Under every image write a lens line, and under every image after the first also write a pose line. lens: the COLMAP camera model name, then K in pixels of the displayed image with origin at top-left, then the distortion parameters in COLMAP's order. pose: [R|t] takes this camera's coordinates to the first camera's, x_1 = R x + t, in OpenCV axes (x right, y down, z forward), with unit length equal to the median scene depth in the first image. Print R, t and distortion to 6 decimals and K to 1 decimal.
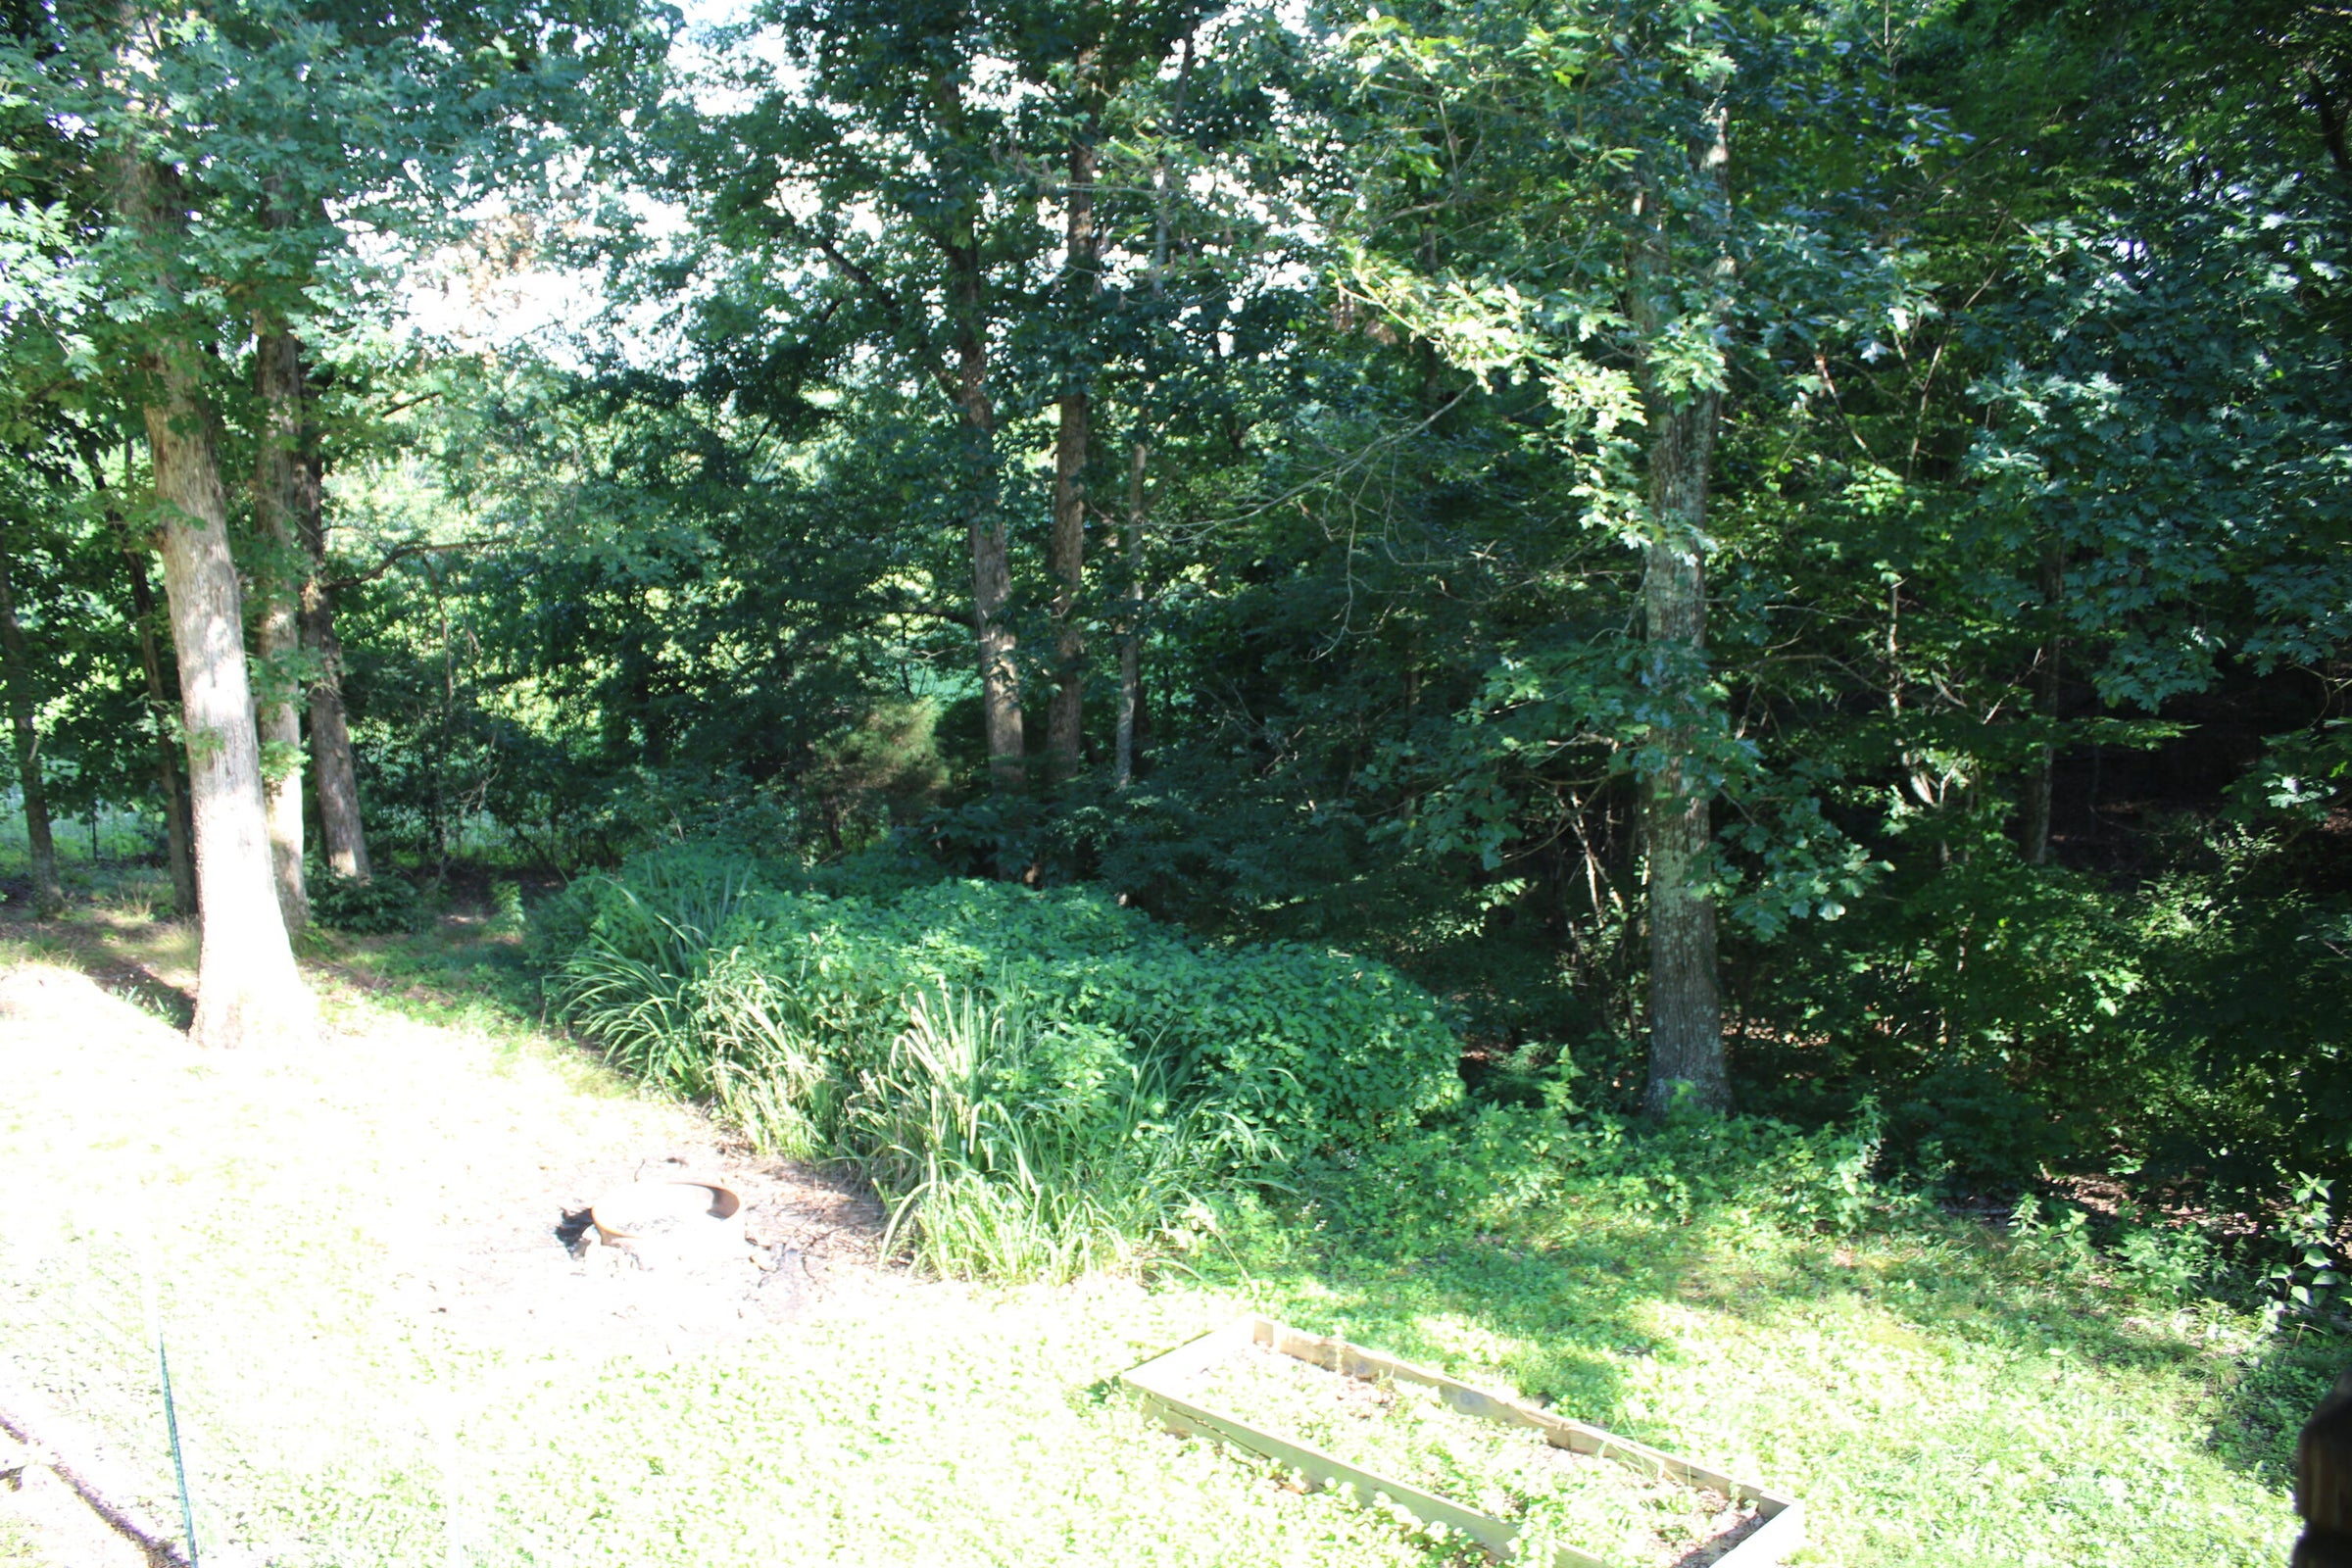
lens RADIAL K [[1891.2, 0, 1170.8], [0, 1891.2, 790.1], [0, 0, 1]] dist [-0.168151, 0.131402]
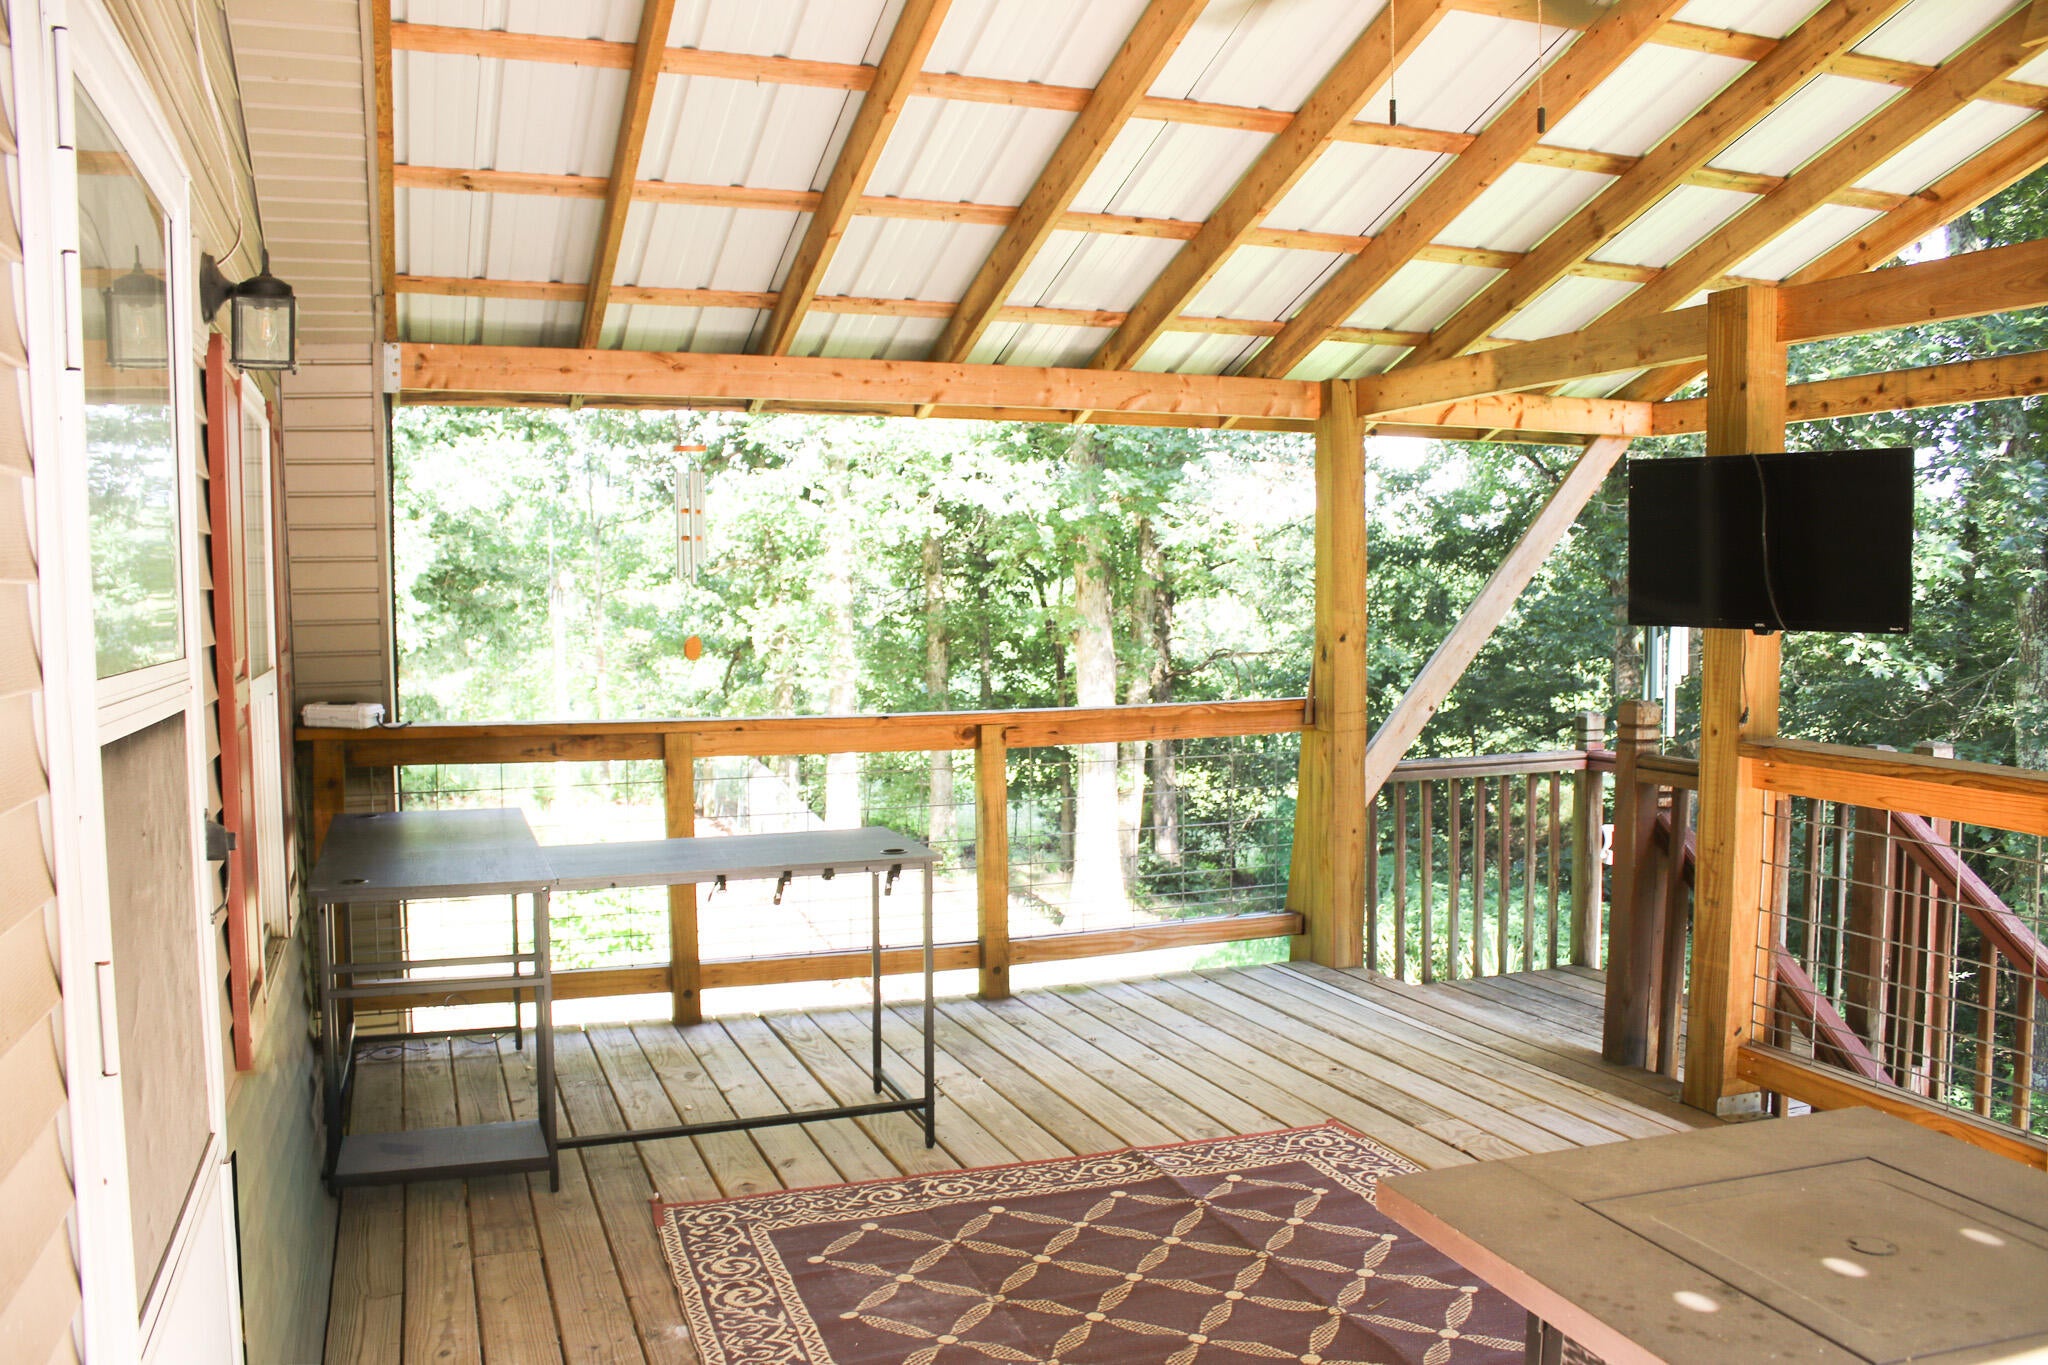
lens RADIAL K [[1646.7, 0, 1019.5], [0, 1646.7, 687.8], [0, 0, 1]] dist [-0.168151, 0.131402]
pose [[0.858035, 0.050654, -0.511087, 0.154655], [-0.113323, 0.989271, -0.092204, 0.046416], [0.500933, 0.137032, 0.854569, -0.277334]]
